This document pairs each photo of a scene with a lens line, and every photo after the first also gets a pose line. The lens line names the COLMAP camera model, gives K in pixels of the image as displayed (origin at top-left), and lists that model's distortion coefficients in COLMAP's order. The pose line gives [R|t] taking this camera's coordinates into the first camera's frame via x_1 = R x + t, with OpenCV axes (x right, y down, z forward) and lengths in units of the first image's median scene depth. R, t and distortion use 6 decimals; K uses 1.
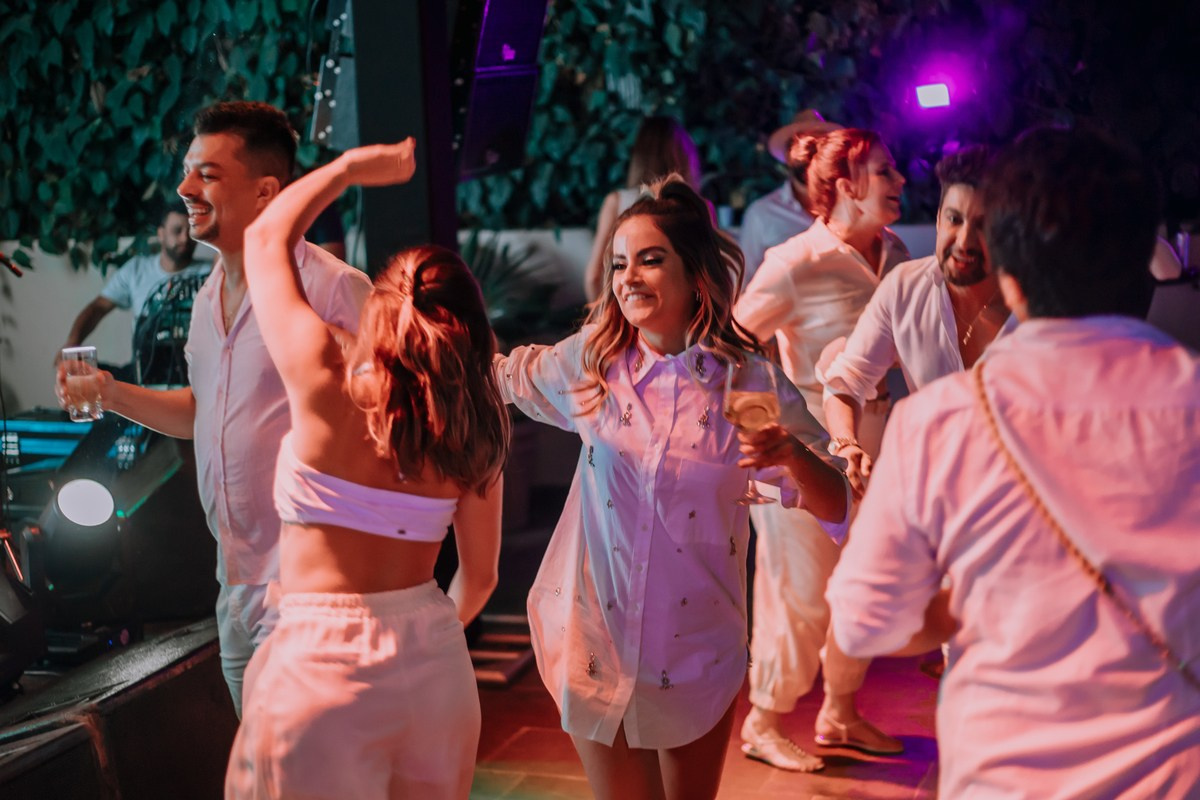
lens RADIAL K [[2124.9, 0, 570.7], [0, 2124.9, 398.0], [0, 0, 1]] dist [-0.009705, -0.201537]
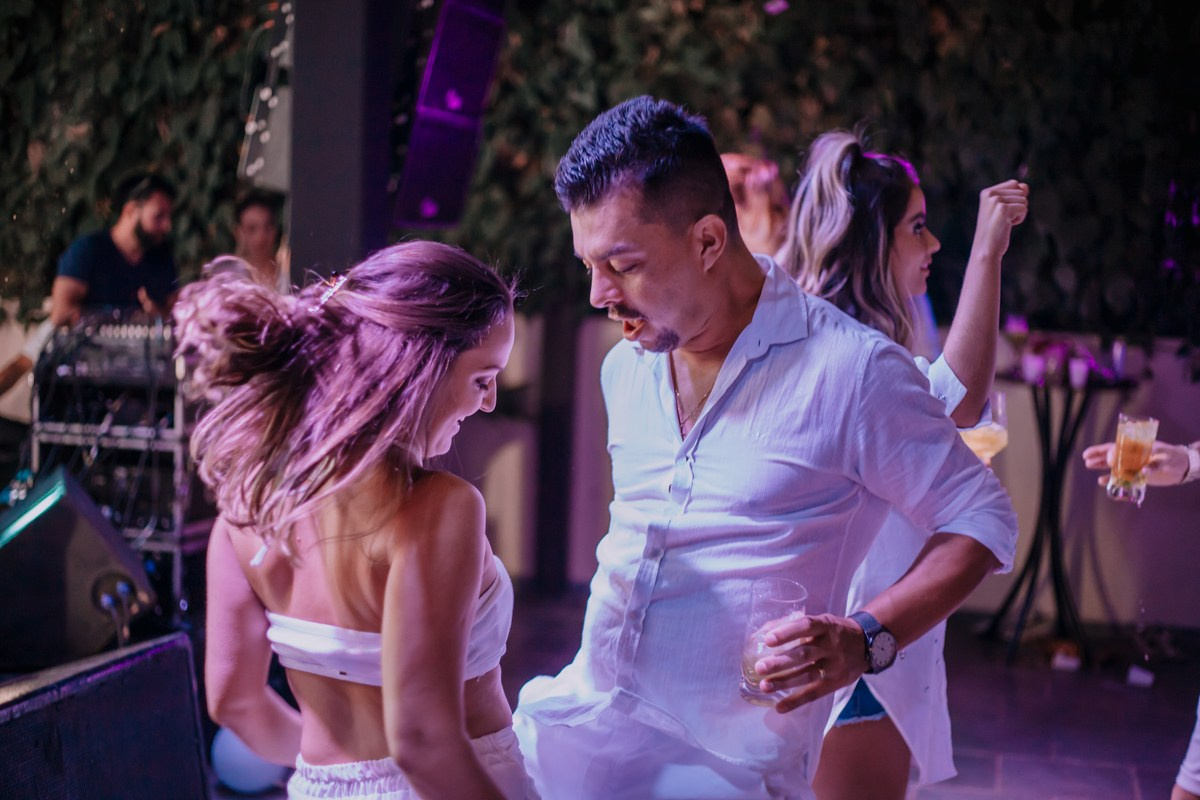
lens RADIAL K [[1793.9, 0, 600.0], [0, 1793.9, 400.0], [0, 0, 1]] dist [-0.040819, -0.208803]
pose [[0.995227, 0.065929, 0.071949, -0.010734], [-0.060263, 0.995109, -0.078267, 0.025351], [-0.076757, 0.073558, 0.994333, 0.165979]]
